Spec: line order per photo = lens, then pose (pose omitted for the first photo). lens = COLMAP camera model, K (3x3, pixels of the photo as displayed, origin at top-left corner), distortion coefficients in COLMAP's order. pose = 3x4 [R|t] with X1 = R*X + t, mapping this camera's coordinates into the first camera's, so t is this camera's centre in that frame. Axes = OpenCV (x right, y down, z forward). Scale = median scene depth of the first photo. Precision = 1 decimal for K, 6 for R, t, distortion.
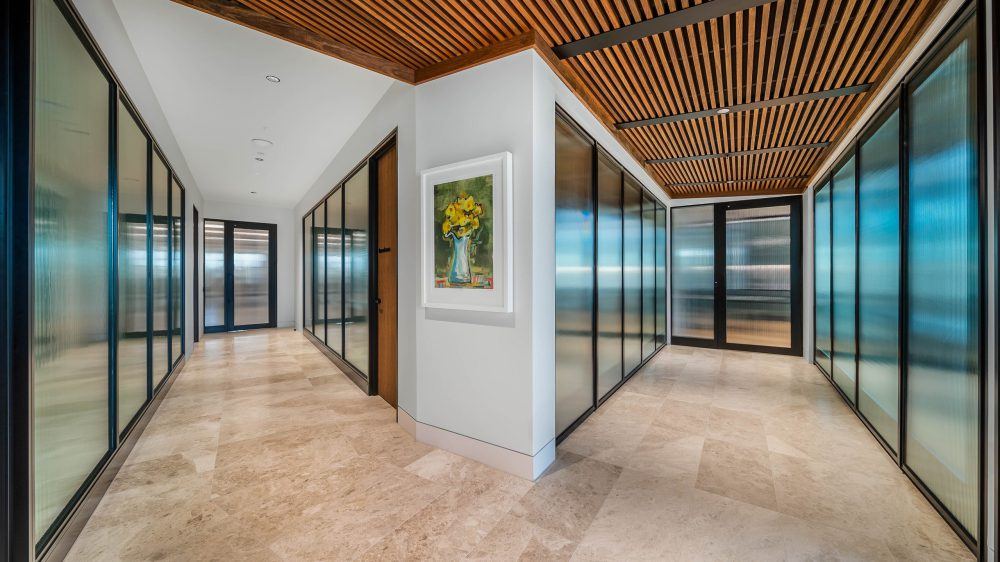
lens RADIAL K [[359.6, 0, 500.0], [0, 359.6, 281.0], [0, 0, 1]] dist [-0.000555, -0.000070]
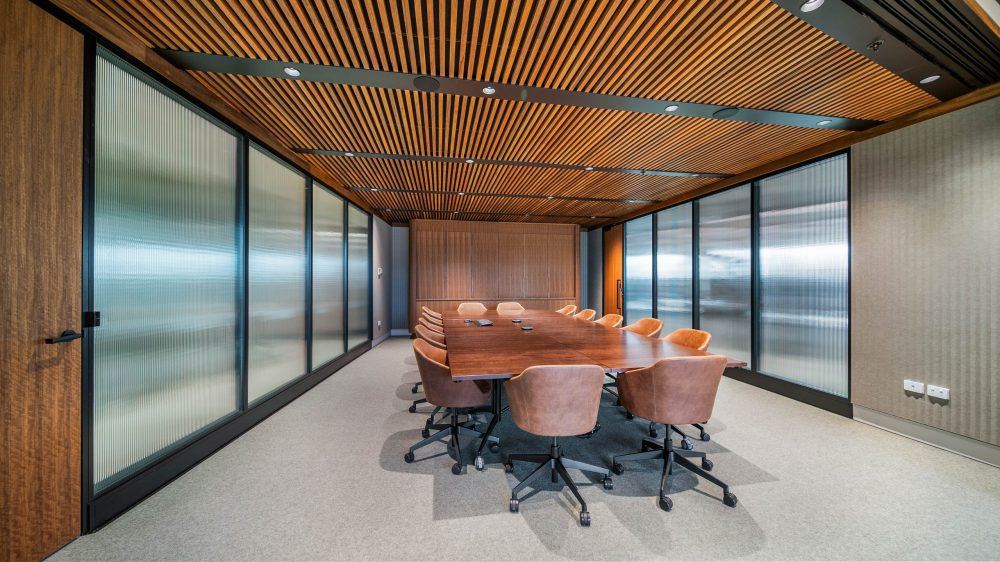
lens RADIAL K [[359.6, 0, 500.0], [0, 359.6, 281.0], [0, 0, 1]] dist [-0.000555, -0.000070]
pose [[0.724592, 0.032842, 0.688395, 0.187457], [-0.011912, 0.999312, -0.035137, -0.011914], [-0.689075, 0.017260, 0.724484, 0.283019]]
